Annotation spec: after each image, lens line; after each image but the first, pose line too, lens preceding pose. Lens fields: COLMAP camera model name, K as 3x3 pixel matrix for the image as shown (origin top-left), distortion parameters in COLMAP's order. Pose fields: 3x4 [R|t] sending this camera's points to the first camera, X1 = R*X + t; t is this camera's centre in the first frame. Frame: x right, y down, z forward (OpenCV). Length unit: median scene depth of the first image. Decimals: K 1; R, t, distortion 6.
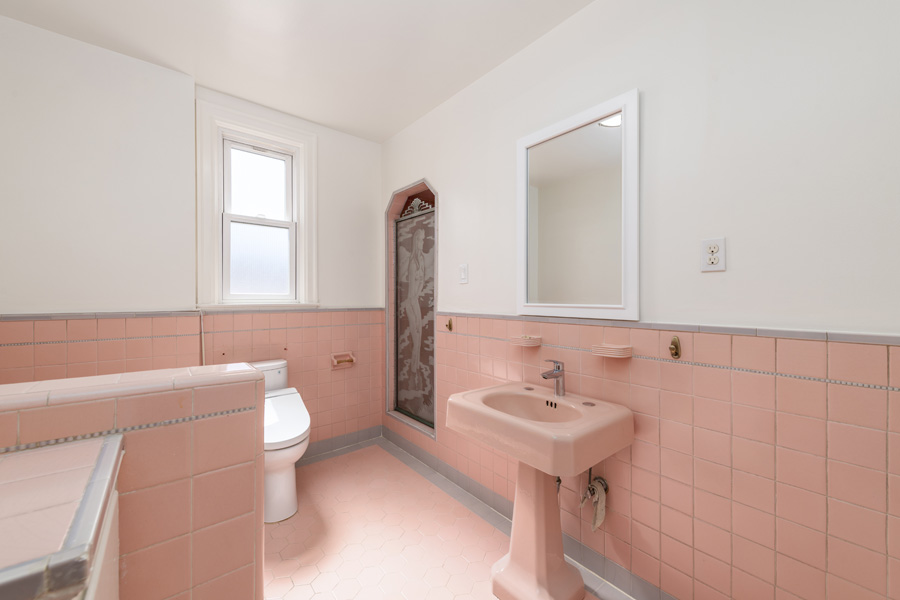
lens RADIAL K [[351.0, 0, 452.5], [0, 351.0, 299.8], [0, 0, 1]] dist [0.015662, 0.000025]
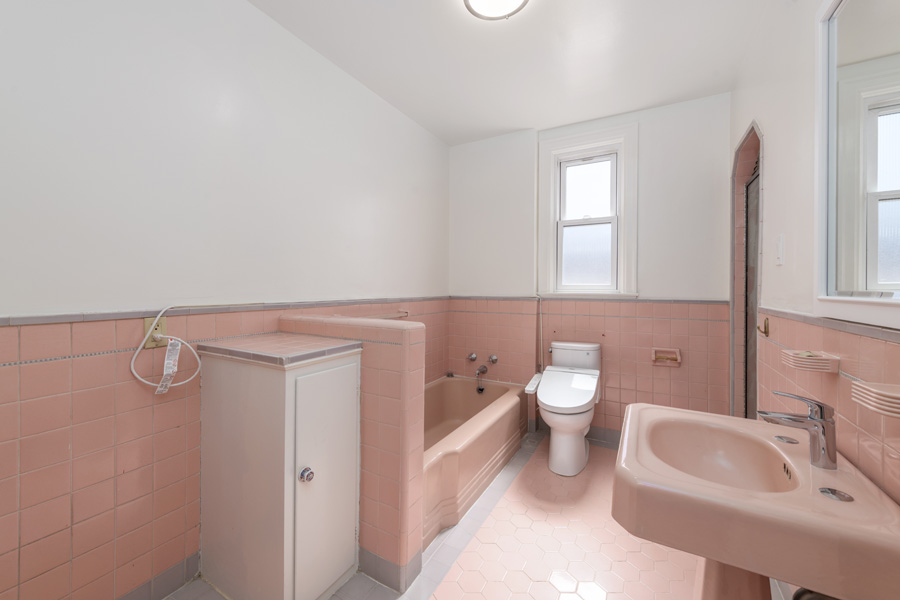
lens RADIAL K [[351.0, 0, 448.4], [0, 351.0, 291.3], [0, 0, 1]] dist [0.015662, 0.000025]
pose [[0.351057, 0.007946, -0.936320, 0.385102], [-0.010760, 0.999932, 0.004451, 0.005633], [0.936292, 0.008513, 0.351119, 0.179429]]
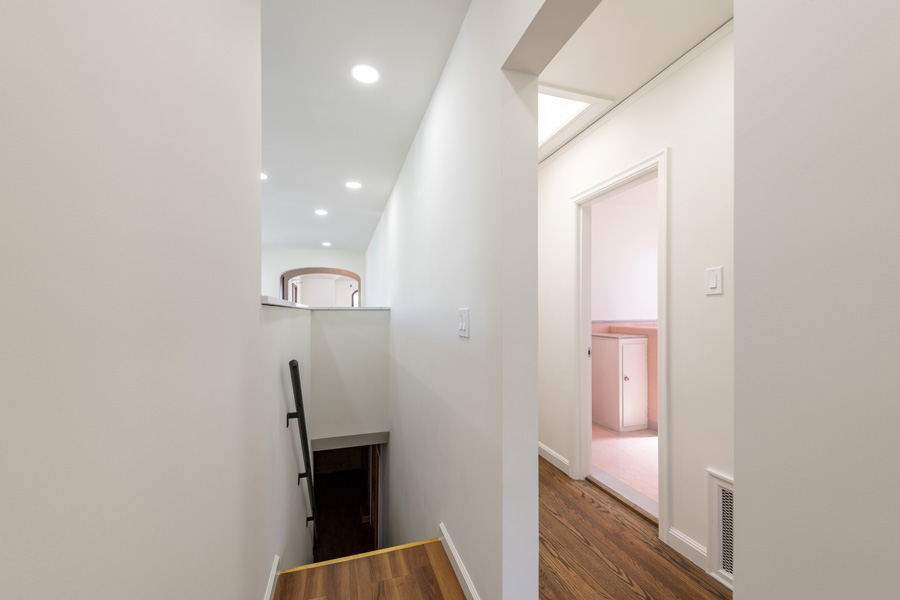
lens RADIAL K [[351.0, 0, 448.0], [0, 351.0, 307.6], [0, 0, 1]] dist [0.015662, 0.000025]
pose [[-0.386462, -0.010853, -0.922241, 0.893894], [-0.003097, 0.999940, -0.010469, 0.000750], [0.922300, -0.001189, -0.386473, 0.120022]]
